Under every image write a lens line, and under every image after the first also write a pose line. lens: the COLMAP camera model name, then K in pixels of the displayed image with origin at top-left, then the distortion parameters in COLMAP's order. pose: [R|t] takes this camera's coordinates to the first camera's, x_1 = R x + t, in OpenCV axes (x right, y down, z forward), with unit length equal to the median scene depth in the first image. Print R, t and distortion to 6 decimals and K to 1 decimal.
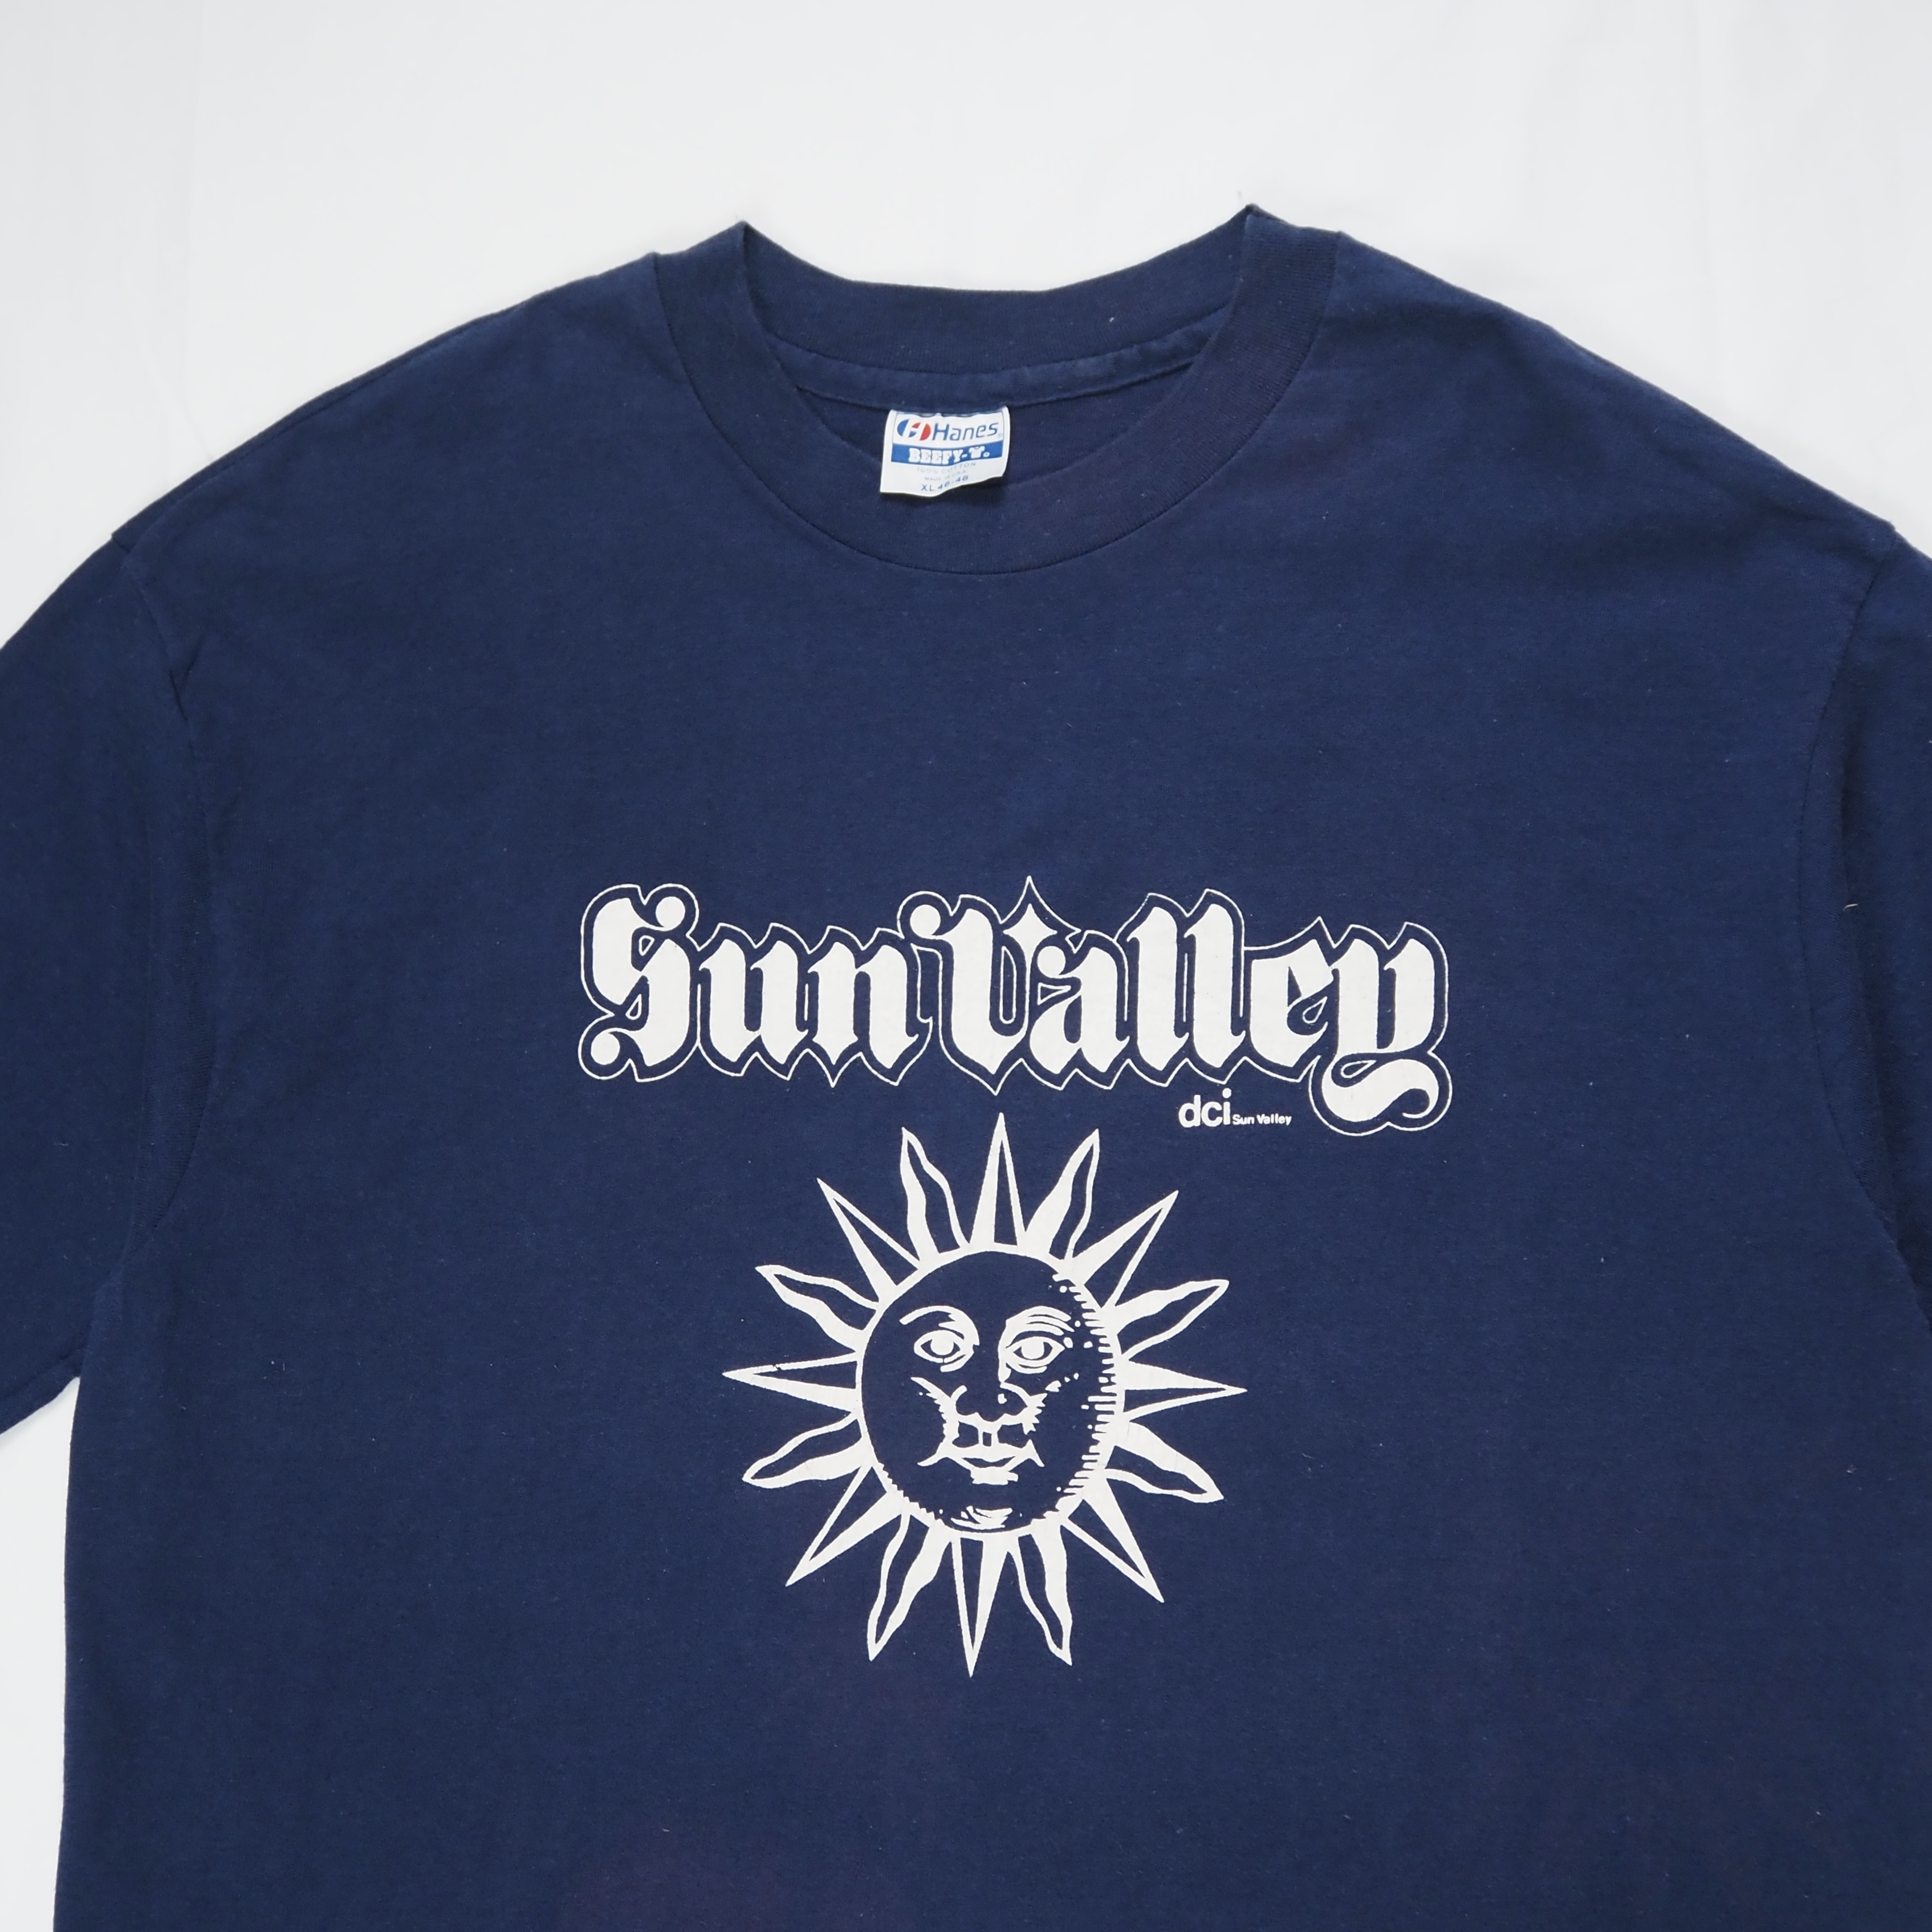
lens RADIAL K [[2365.9, 0, 915.8], [0, 2365.9, 1091.1], [0, 0, 1]] dist [-0.038029, 0.000000]
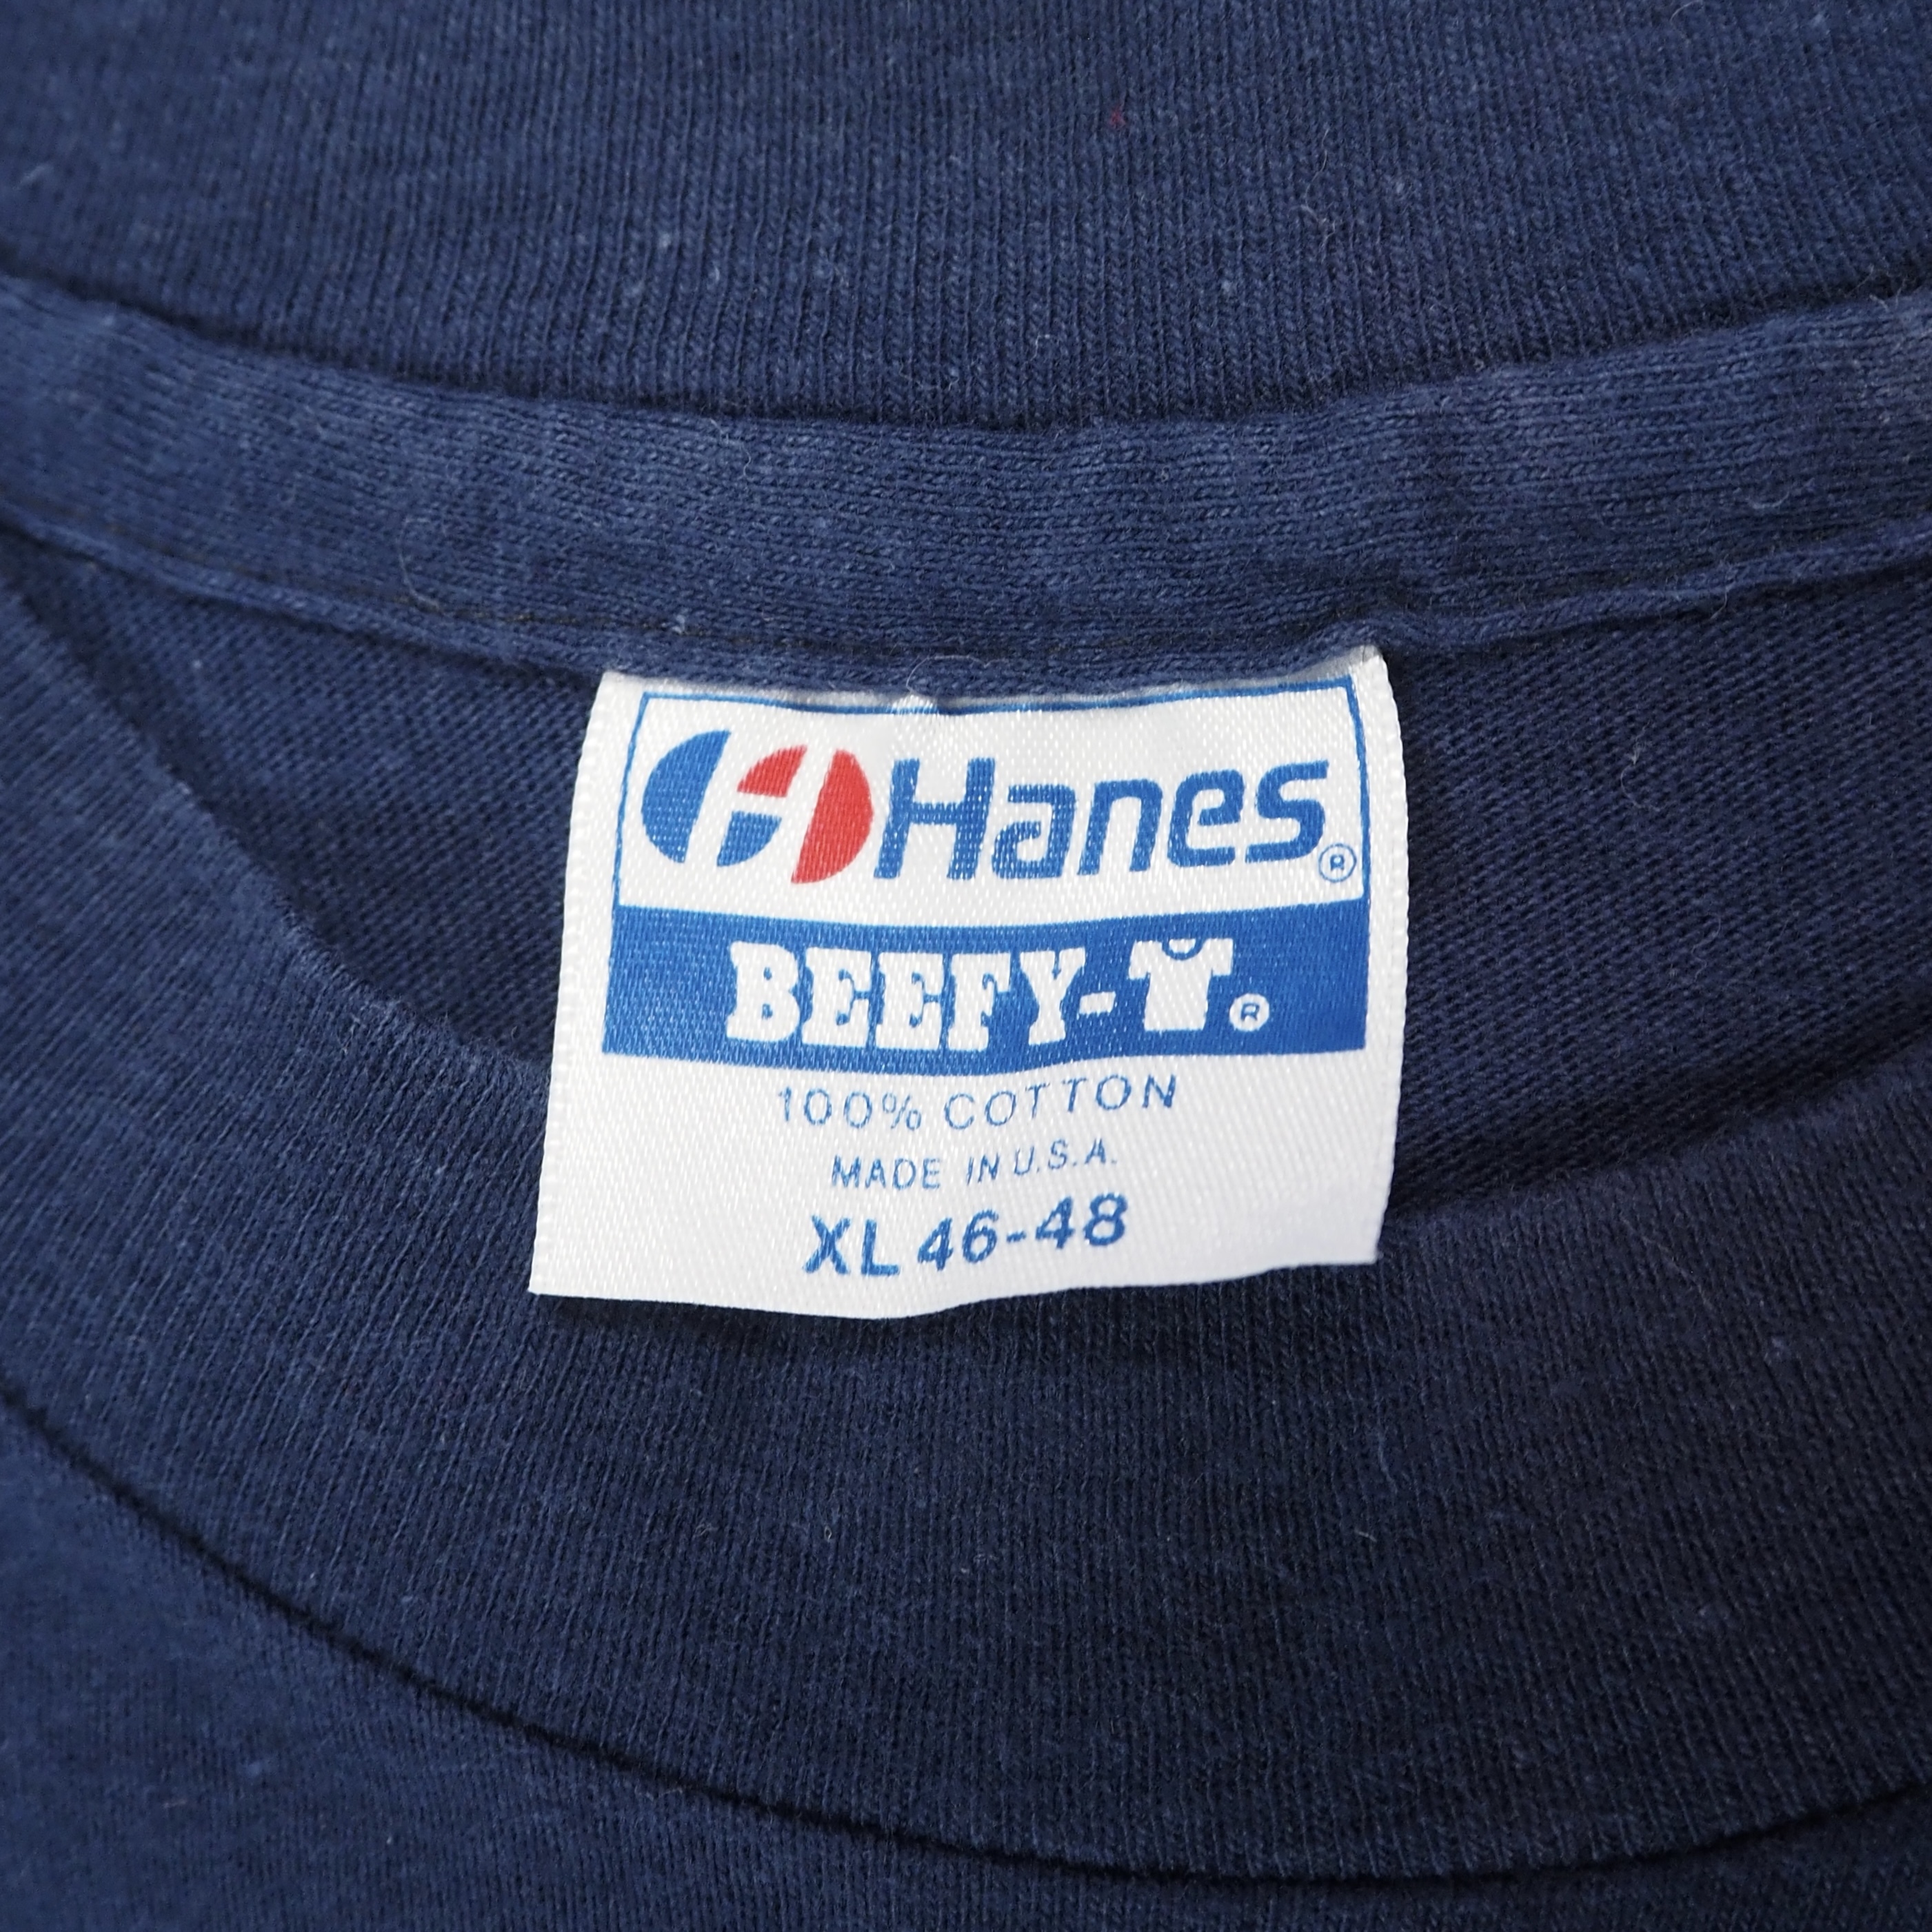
lens RADIAL K [[2365.9, 0, 922.1], [0, 2365.9, 828.3], [0, 0, 1]] dist [-0.038029, 0.000000]
pose [[0.997404, -0.029916, -0.065494, 0.020793], [0.035383, 0.995840, 0.083965, -0.309819], [0.062710, -0.086064, 0.994314, 0.904245]]
